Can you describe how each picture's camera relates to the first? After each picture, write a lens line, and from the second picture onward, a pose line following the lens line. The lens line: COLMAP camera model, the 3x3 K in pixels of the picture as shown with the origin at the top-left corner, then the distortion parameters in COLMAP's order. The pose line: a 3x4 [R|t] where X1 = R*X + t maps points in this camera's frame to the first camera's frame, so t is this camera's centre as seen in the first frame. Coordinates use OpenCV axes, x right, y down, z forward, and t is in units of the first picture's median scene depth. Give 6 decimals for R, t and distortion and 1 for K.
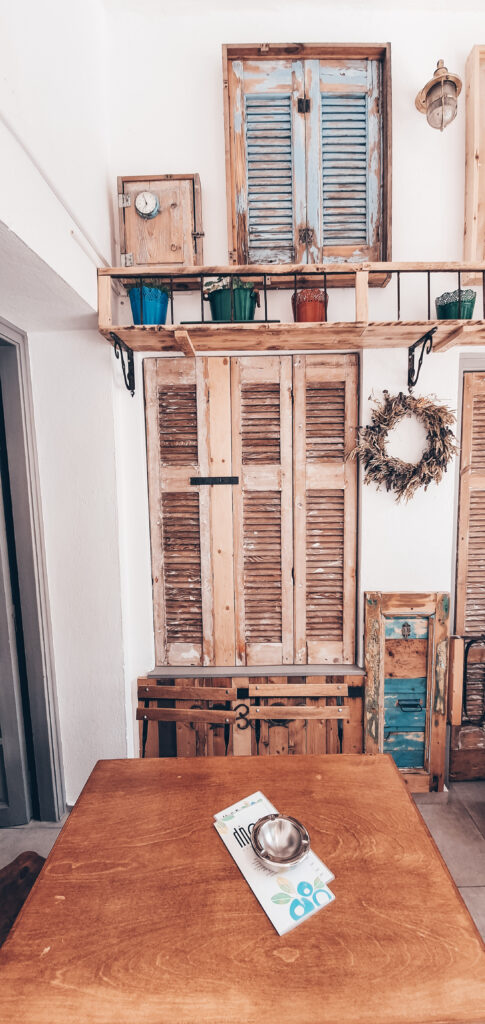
lens RADIAL K [[366.1, 0, 264.0], [0, 366.1, 499.8], [0, 0, 1]] dist [-0.006557, -0.000780]
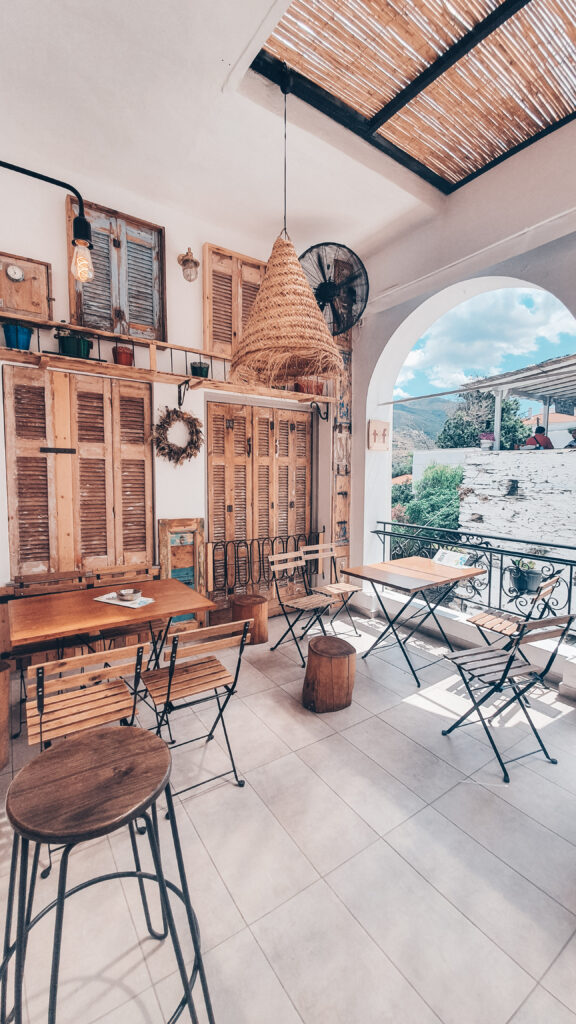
lens RADIAL K [[409.7, 0, 294.5], [0, 409.7, 507.7], [0, 0, 1]] dist [0.001874, 0.000024]
pose [[0.813563, -0.022708, 0.581033, -0.341549], [0.036058, 0.999284, -0.011433, 0.249498], [-0.580357, 0.030253, 0.813800, -1.003199]]
